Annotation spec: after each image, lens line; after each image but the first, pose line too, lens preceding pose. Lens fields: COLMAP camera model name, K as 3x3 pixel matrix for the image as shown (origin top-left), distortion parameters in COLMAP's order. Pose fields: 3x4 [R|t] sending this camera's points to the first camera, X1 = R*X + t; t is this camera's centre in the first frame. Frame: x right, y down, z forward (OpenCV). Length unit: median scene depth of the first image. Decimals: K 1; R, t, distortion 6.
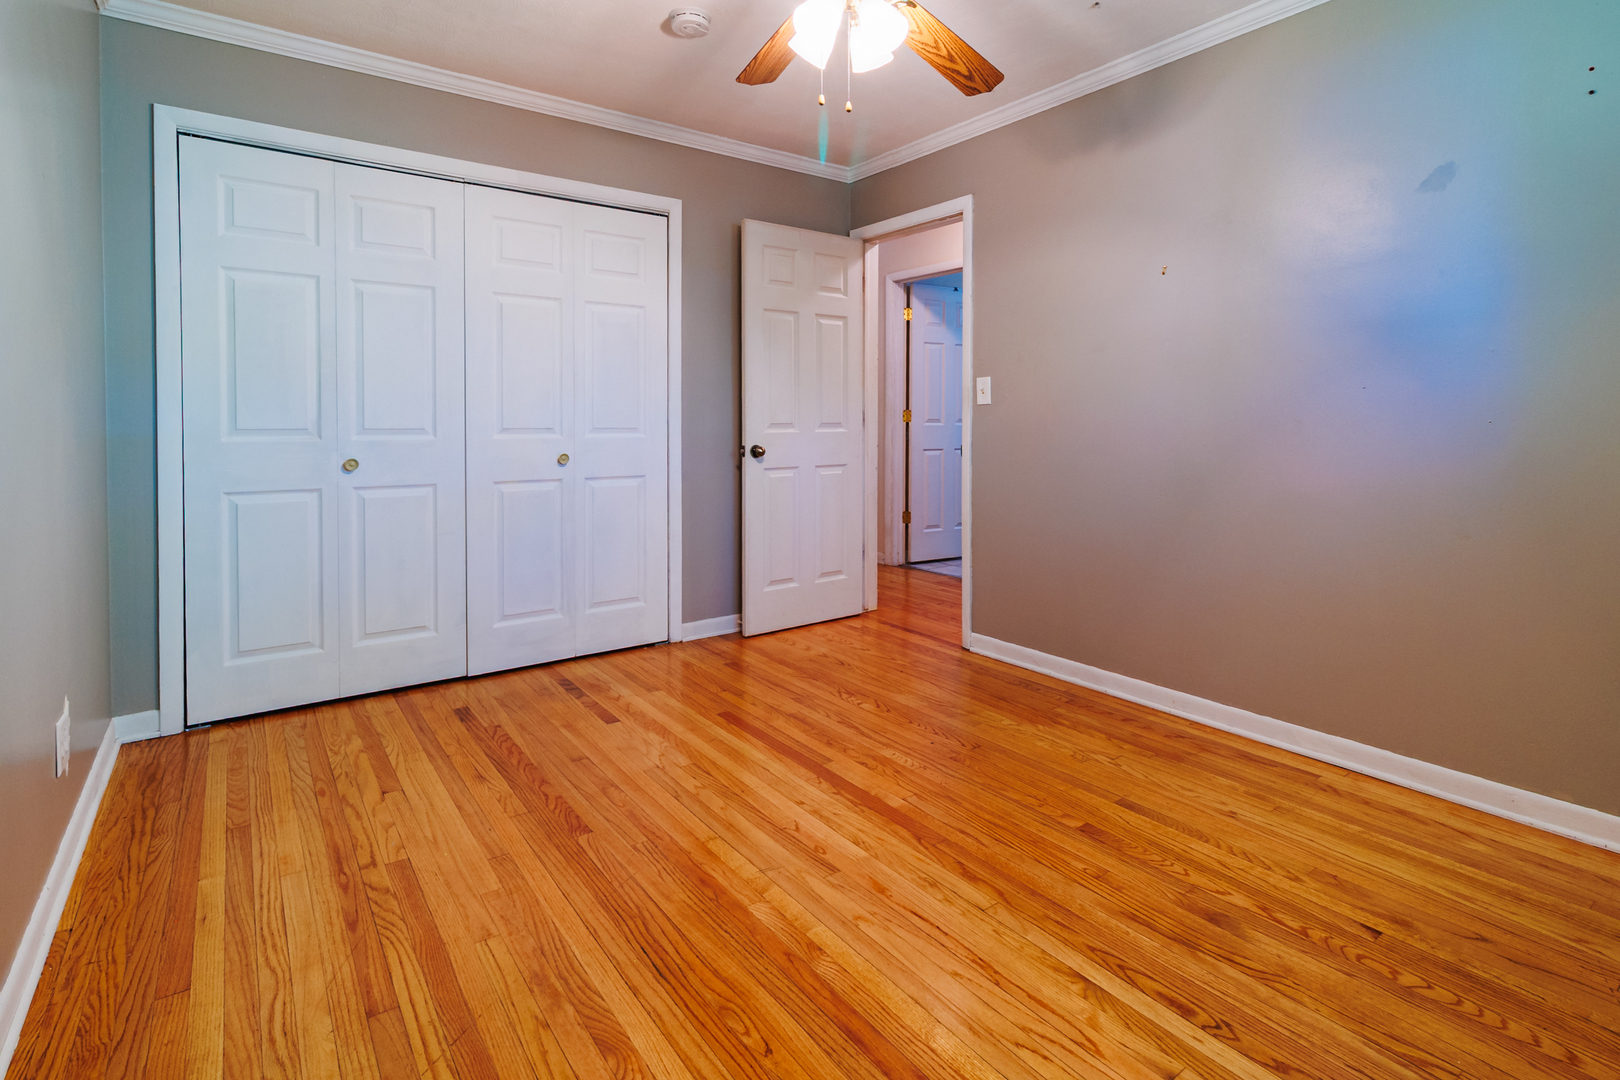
lens RADIAL K [[756.9, 0, 815.9], [0, 756.9, 512.3], [0, 0, 1]] dist [-0.000946, 0.000077]
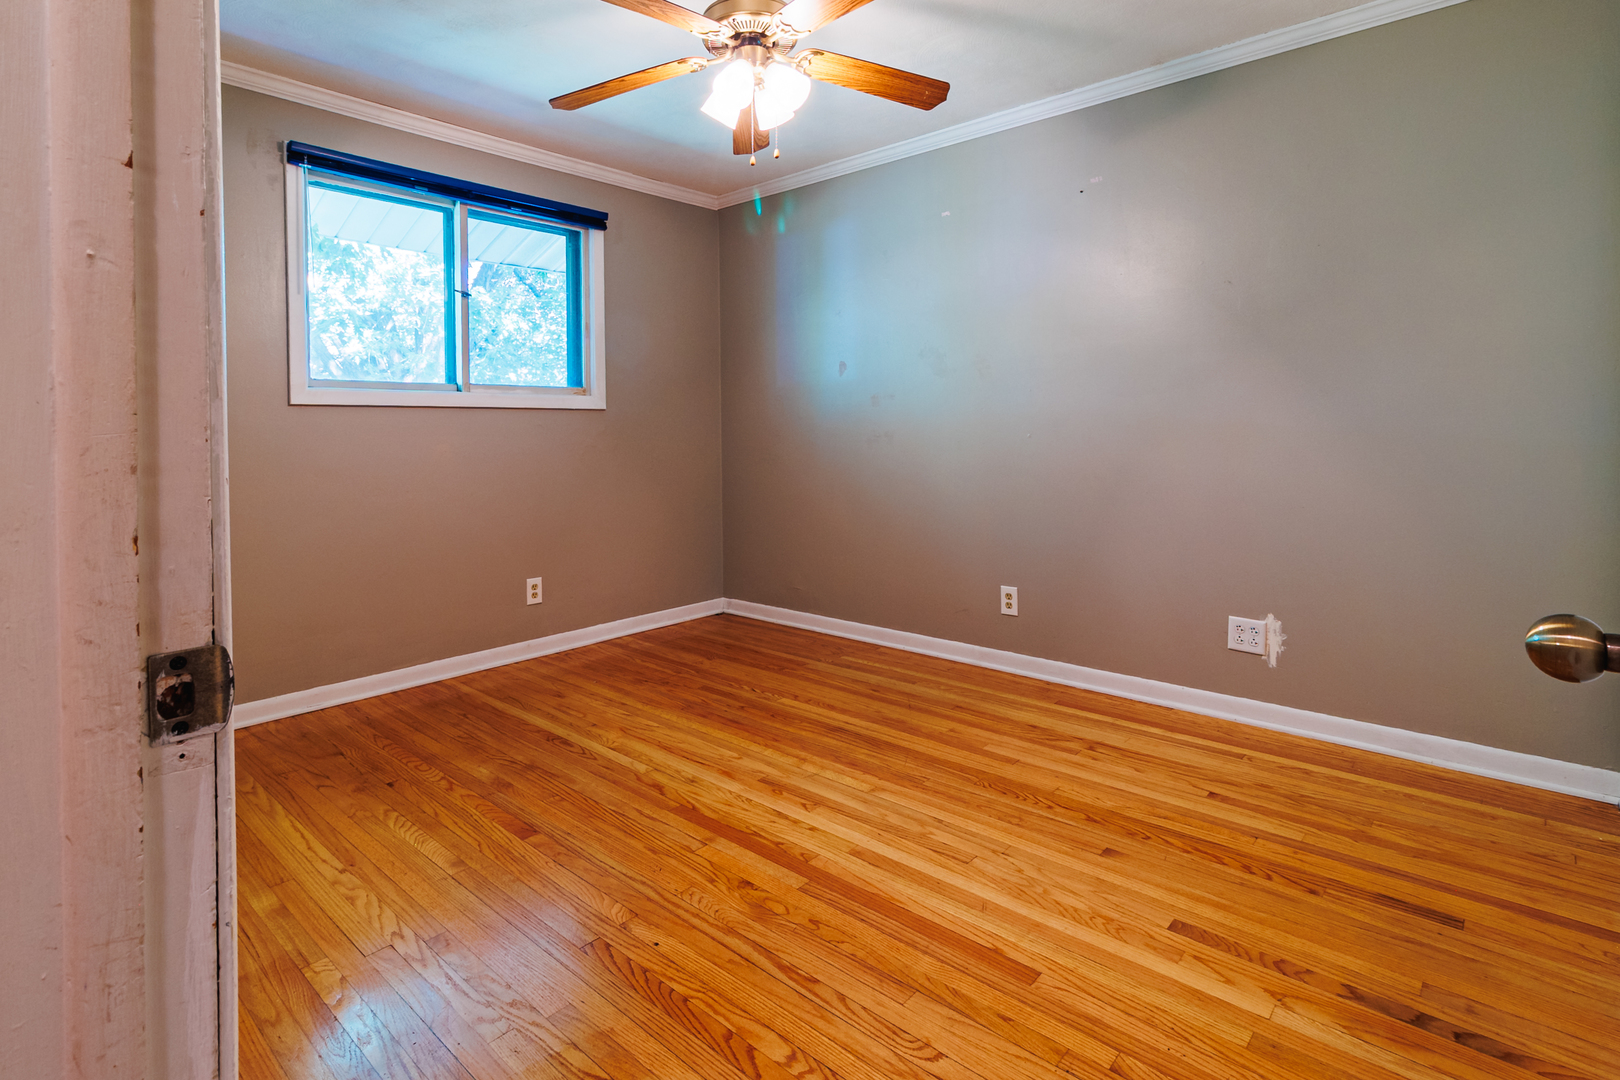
lens RADIAL K [[756.9, 0, 815.9], [0, 756.9, 512.3], [0, 0, 1]] dist [-0.000946, 0.000077]
pose [[-0.972884, 0.034038, -0.228777, 0.156649], [-0.019246, 0.973768, 0.226727, -0.198404], [0.230493, 0.224982, -0.946708, 1.553619]]
